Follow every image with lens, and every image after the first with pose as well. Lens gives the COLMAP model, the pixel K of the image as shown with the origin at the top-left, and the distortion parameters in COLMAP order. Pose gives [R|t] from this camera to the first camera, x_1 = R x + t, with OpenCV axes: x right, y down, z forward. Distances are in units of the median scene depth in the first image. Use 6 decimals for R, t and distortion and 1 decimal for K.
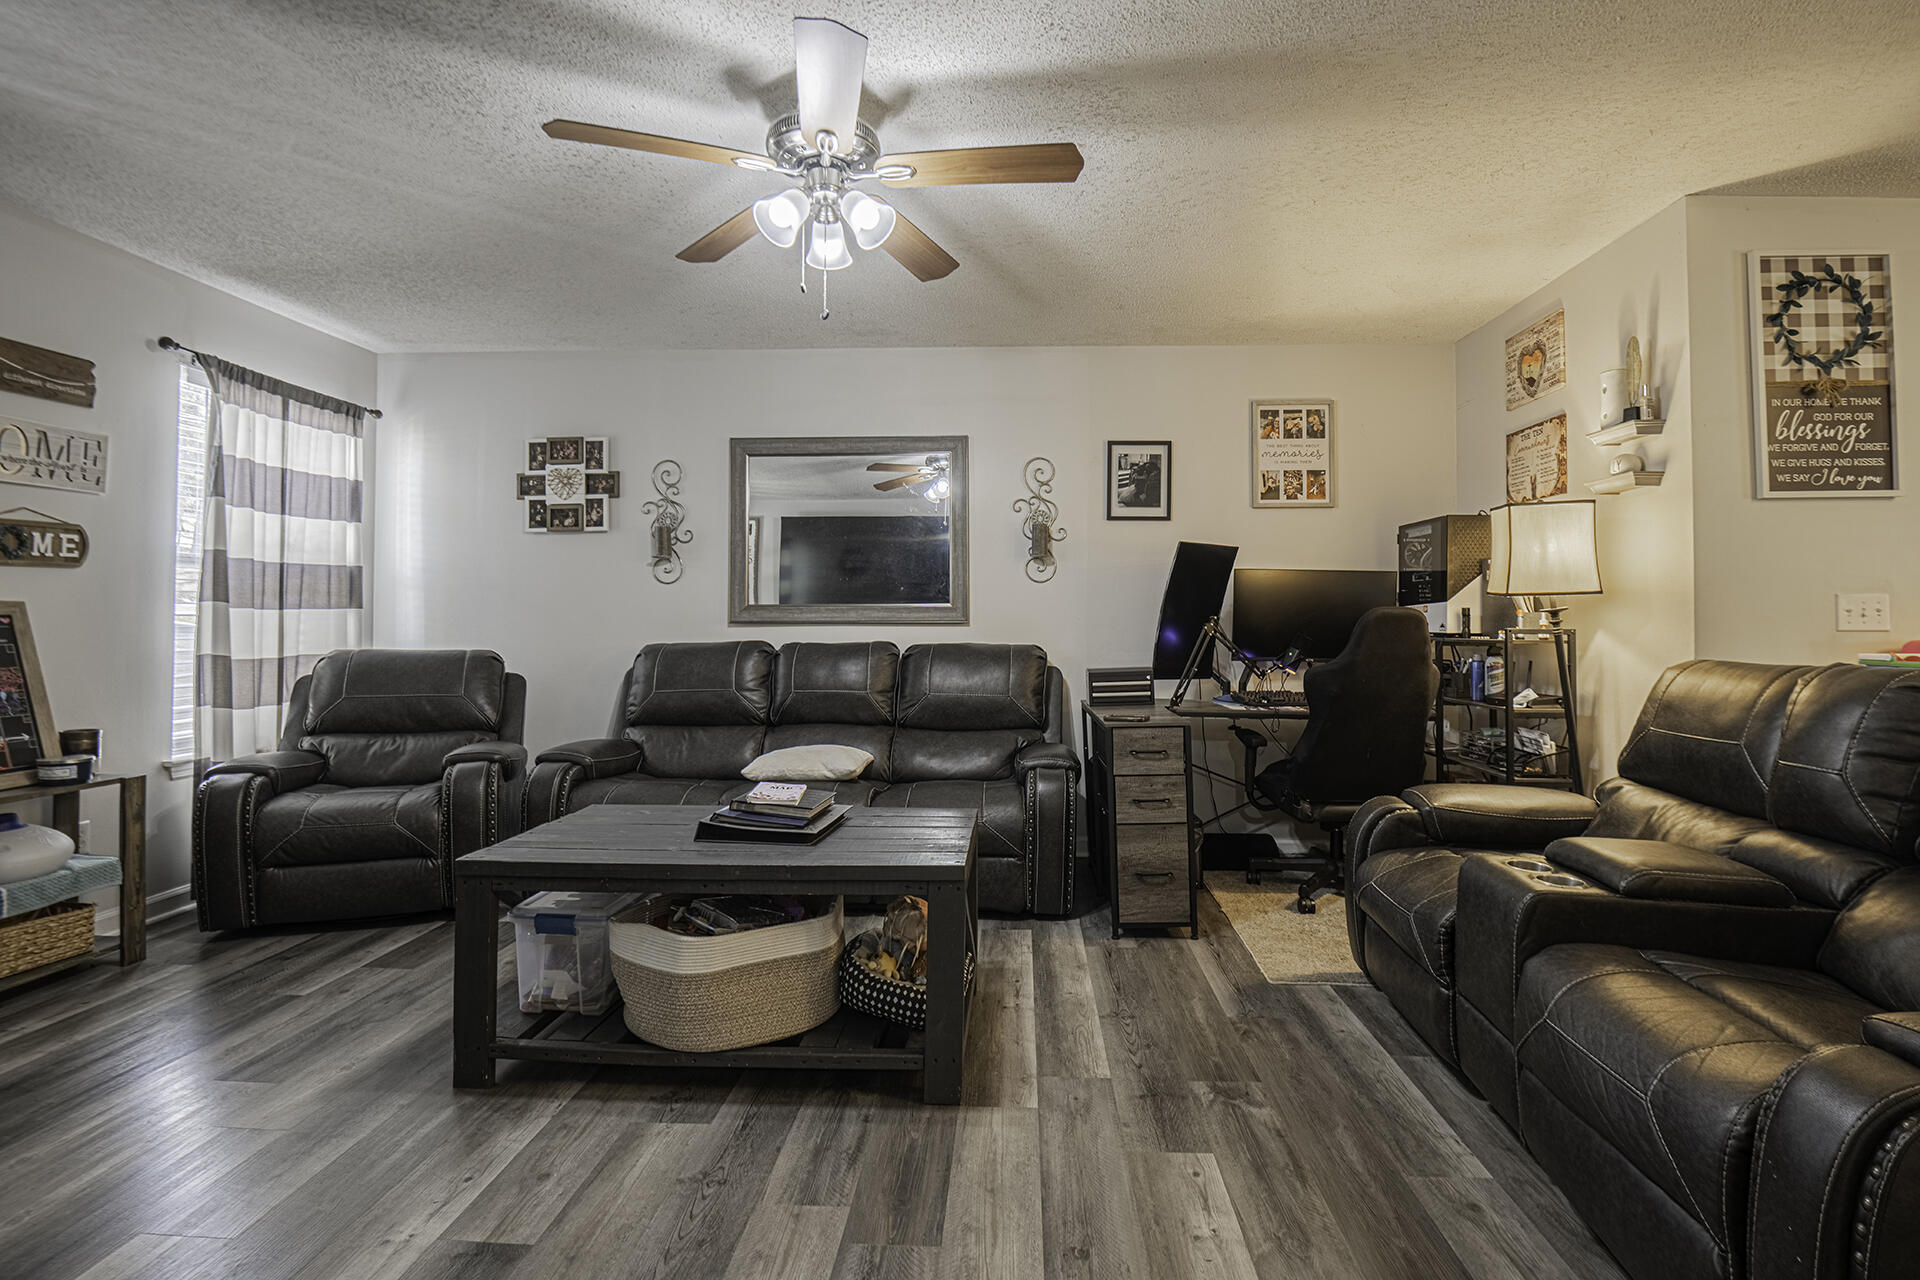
lens RADIAL K [[908.9, 0, 973.6], [0, 908.9, 610.6], [0, 0, 1]] dist [0.001126, -0.012507]
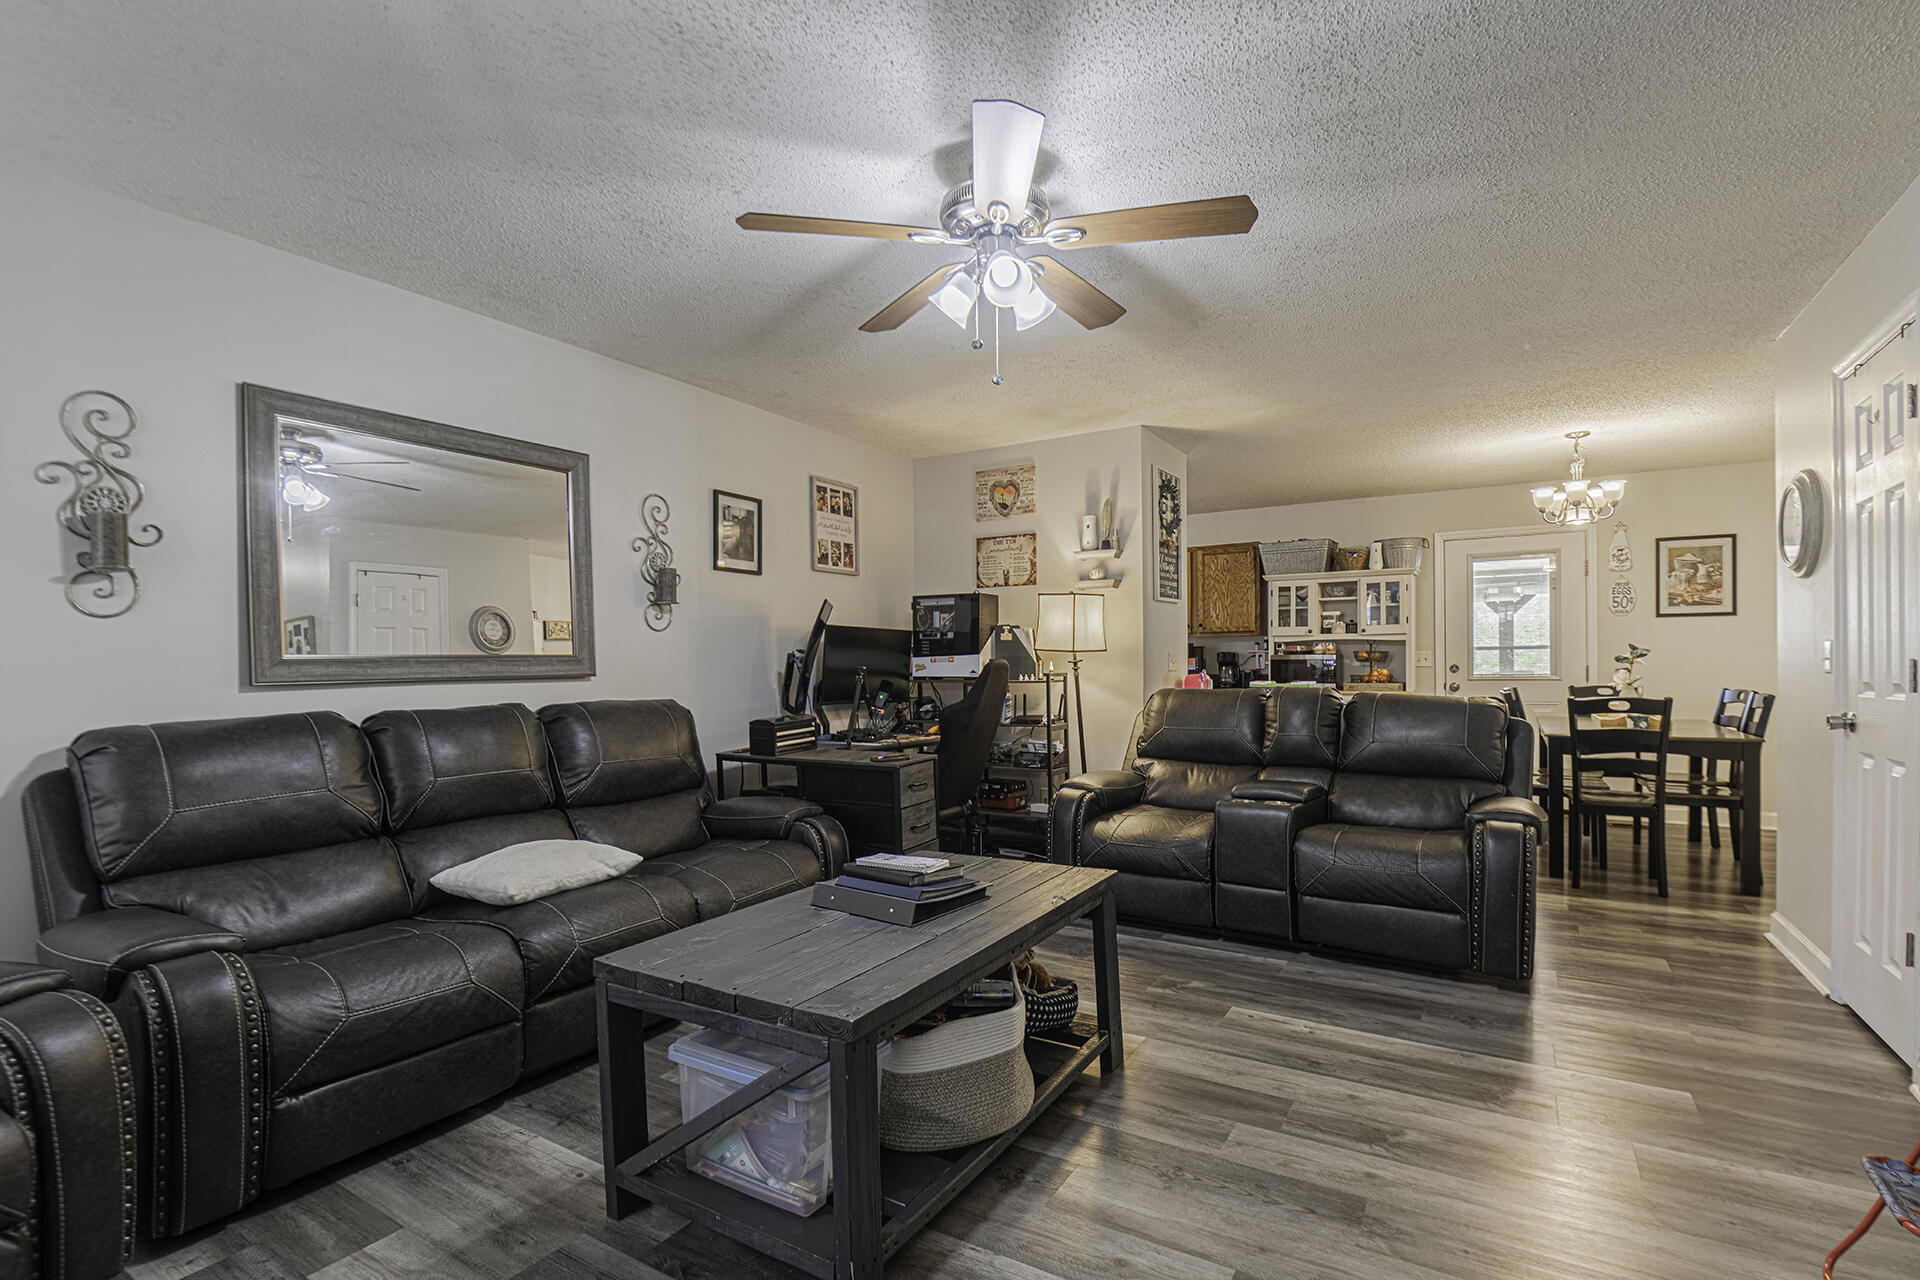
lens RADIAL K [[886.1, 0, 980.2], [0, 886.1, 679.1], [0, 0, 1]] dist [-0.003411, -0.012513]
pose [[0.465942, -0.022540, 0.884528, -0.622640], [-0.000857, 0.999664, 0.025925, -0.006983], [-0.884815, -0.012837, 0.465766, 0.324214]]
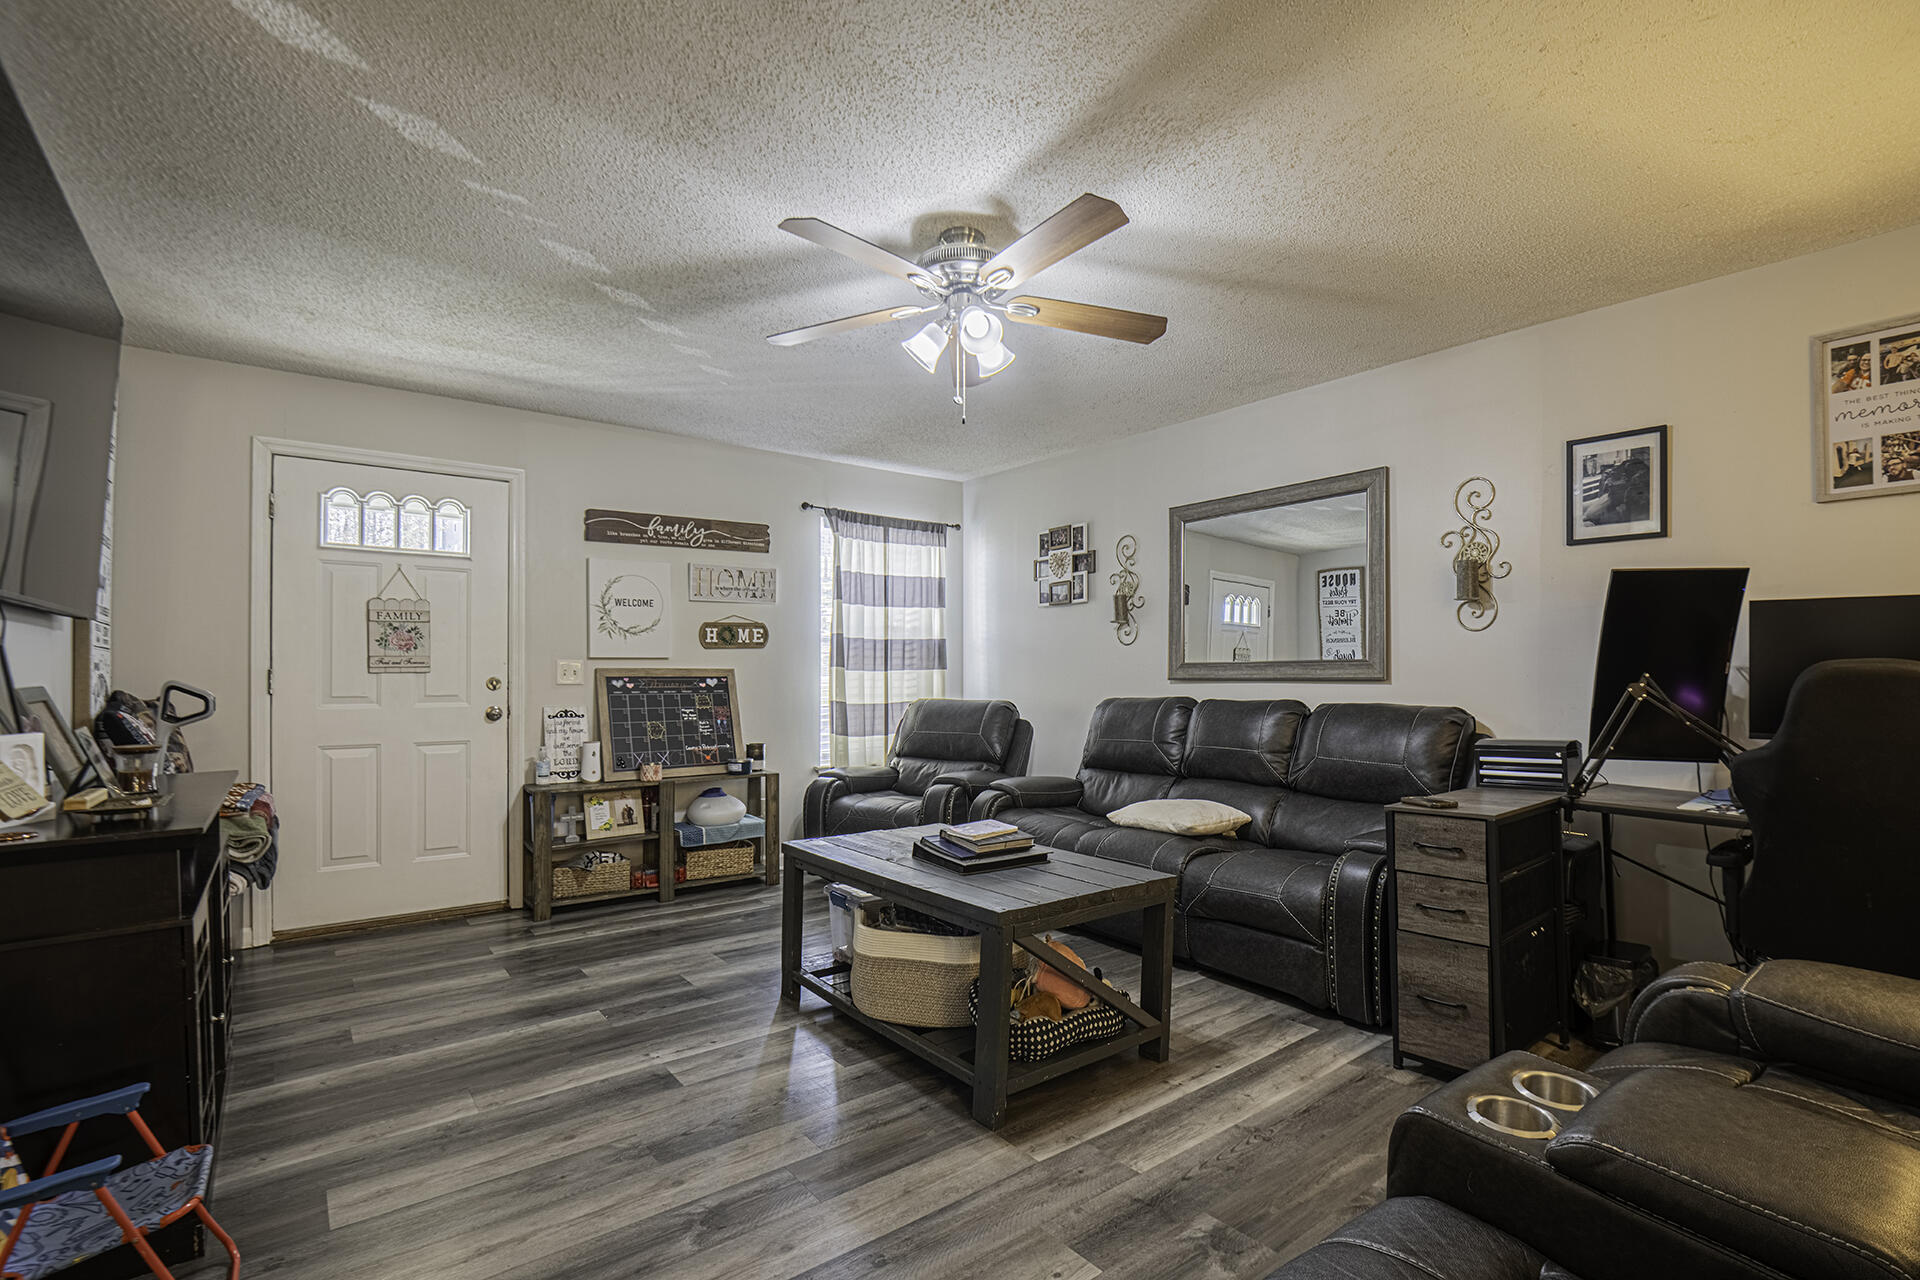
lens RADIAL K [[880.0, 0, 985.3], [0, 880.0, 670.1], [0, 0, 1]] dist [-0.003170, -0.010272]
pose [[0.663837, -0.006290, -0.747851, 0.405758], [0.013186, 0.999908, 0.003294, -0.004914], [0.747761, -0.012048, 0.663858, 0.160602]]
